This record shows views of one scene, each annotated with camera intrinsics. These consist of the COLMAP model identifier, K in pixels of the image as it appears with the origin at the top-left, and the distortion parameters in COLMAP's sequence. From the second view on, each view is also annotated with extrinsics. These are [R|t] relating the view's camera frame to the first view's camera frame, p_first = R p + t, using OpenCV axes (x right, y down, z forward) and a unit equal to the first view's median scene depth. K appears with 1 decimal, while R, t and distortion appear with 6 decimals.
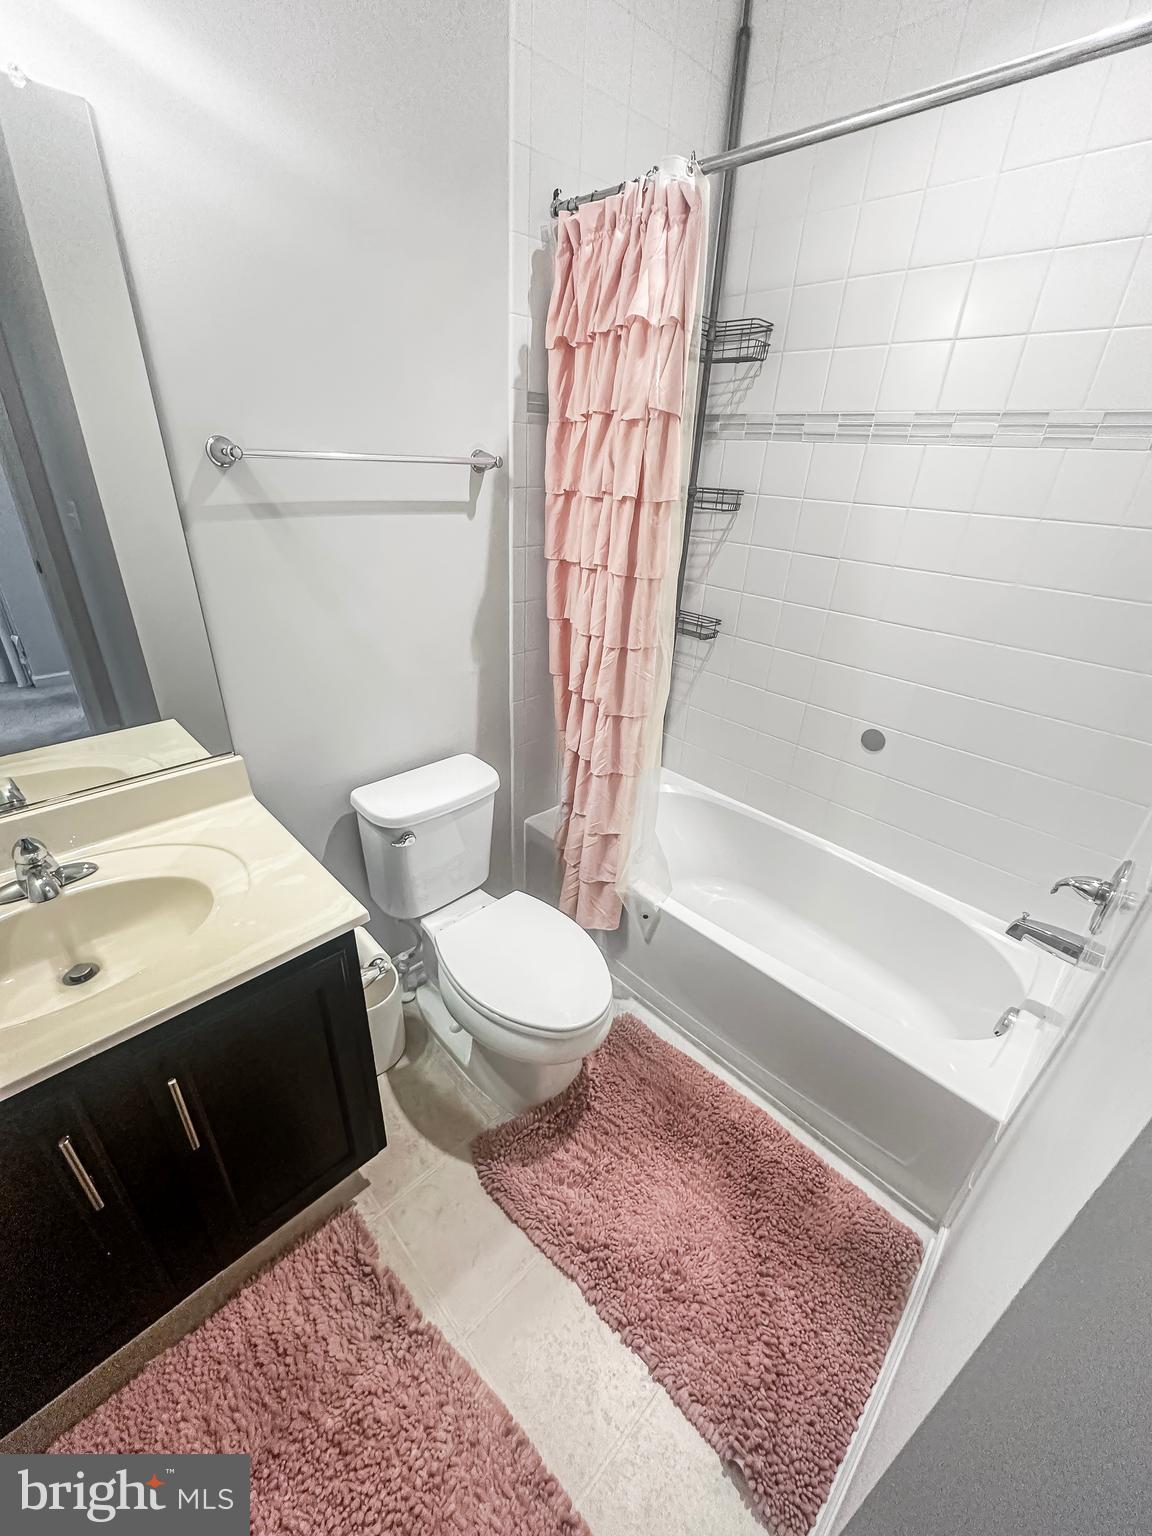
lens RADIAL K [[617.9, 0, 575.5], [0, 617.9, 766.4], [0, 0, 1]] dist [-0.001546, 0.000647]
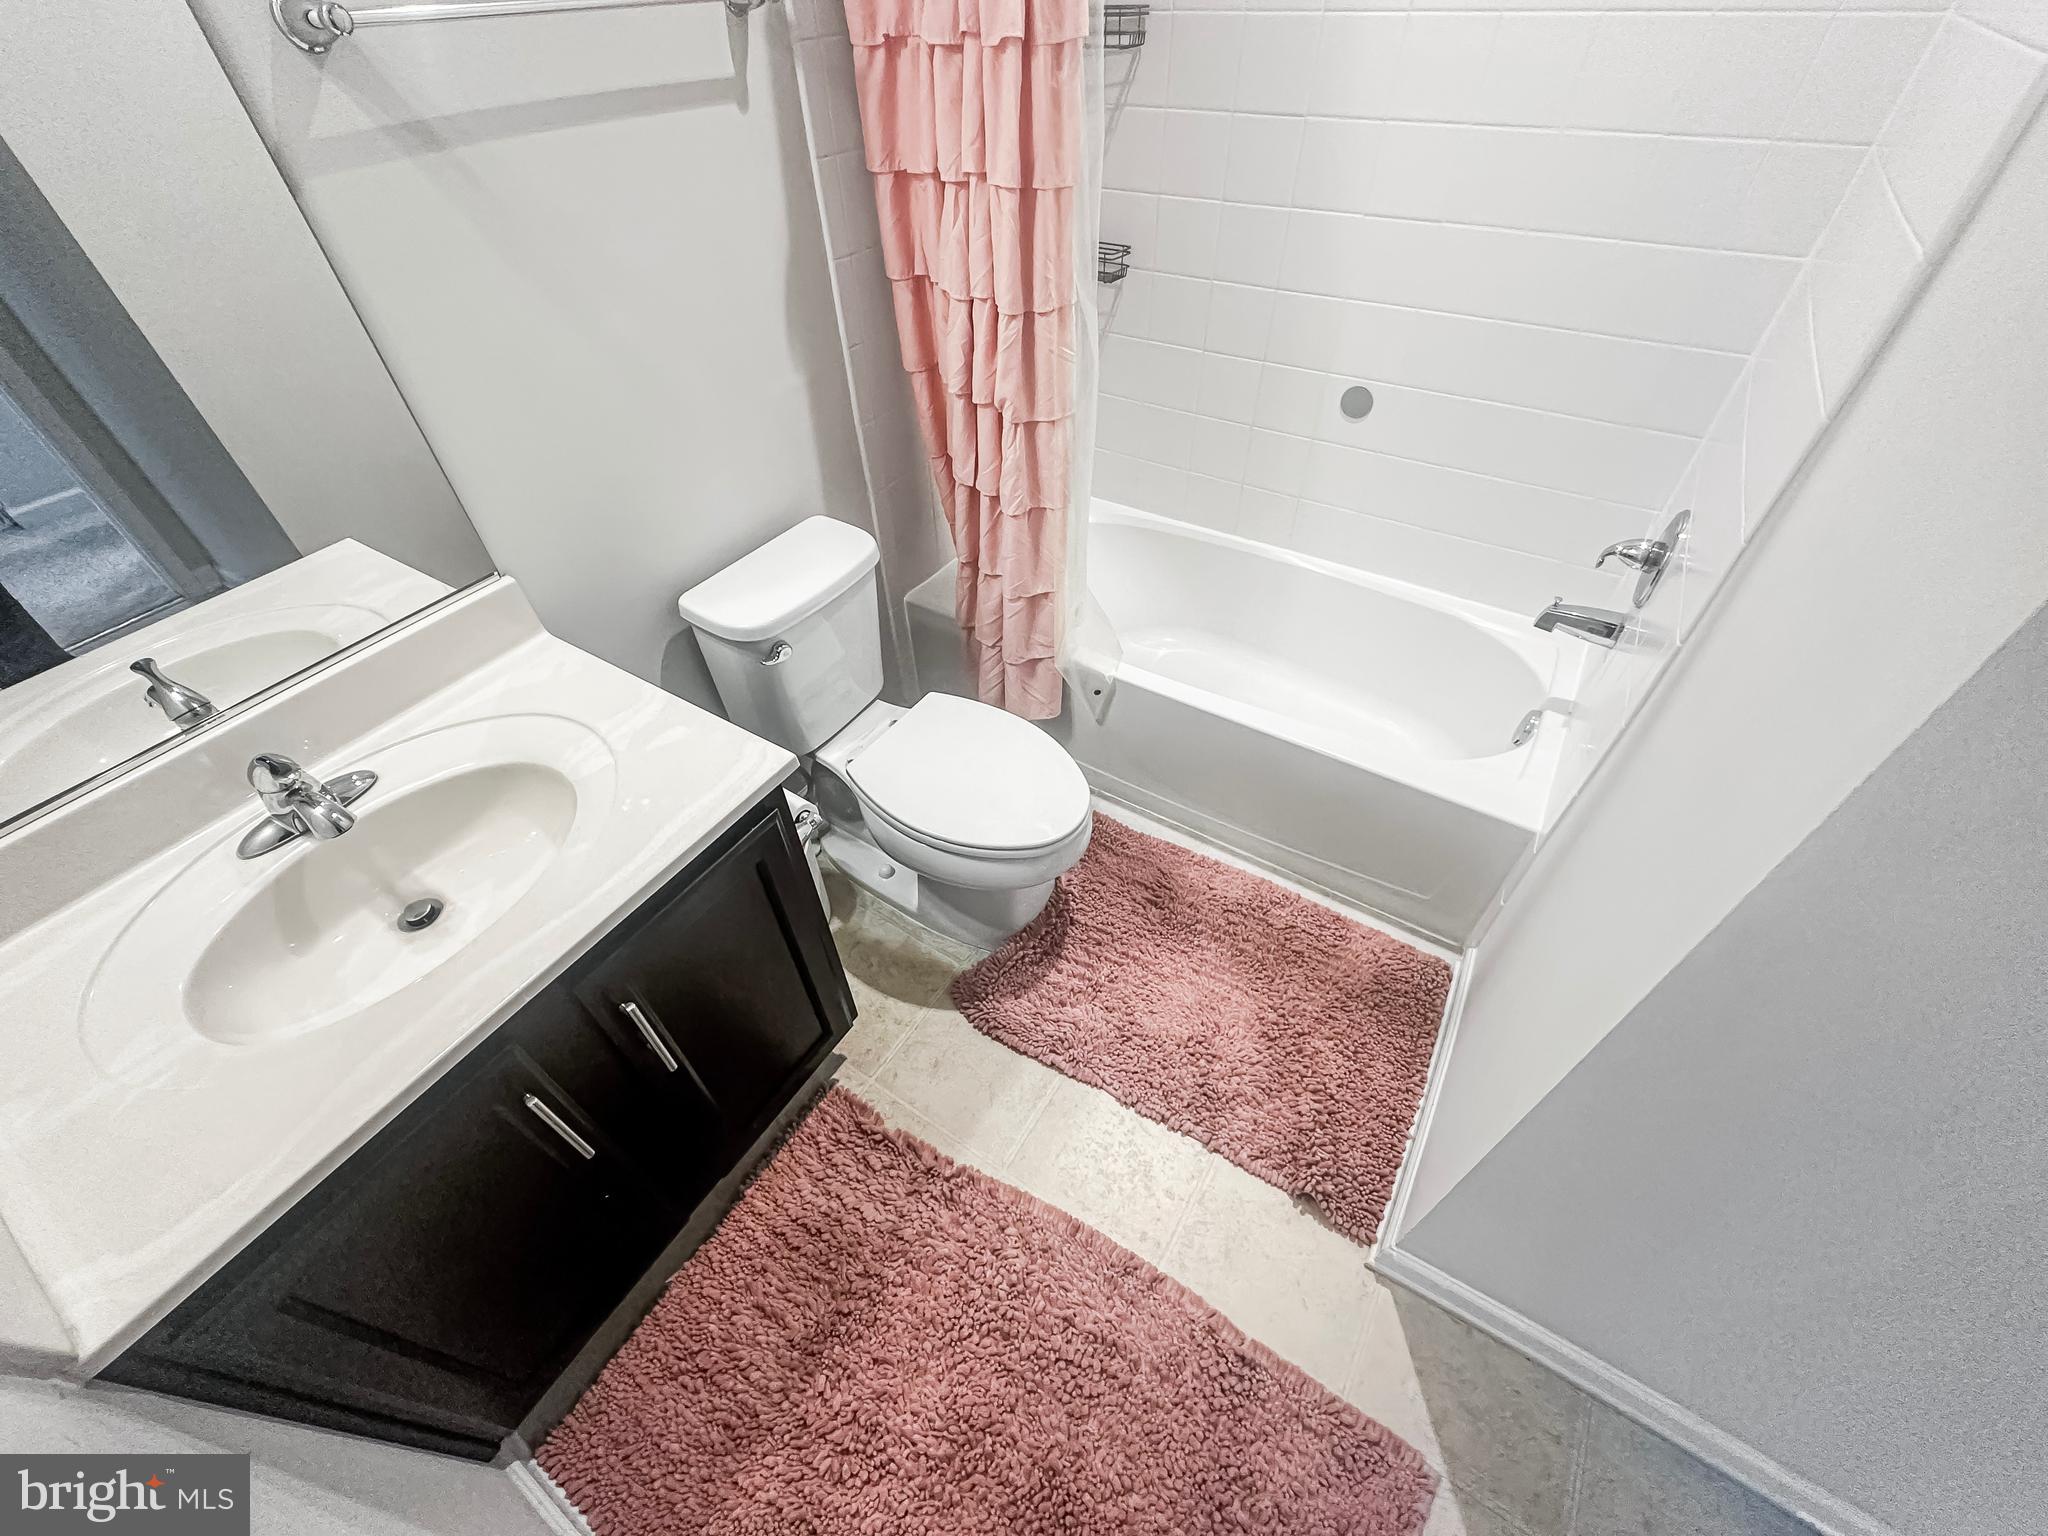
lens RADIAL K [[823.9, 0, 1024.3], [0, 823.9, 770.6], [0, 0, 1]] dist [-0.001546, 0.000647]
pose [[0.973195, -0.204669, 0.104893, -0.128737], [0.161605, 0.933090, 0.321290, -0.015926], [-0.163633, -0.295726, 0.941154, 0.010640]]
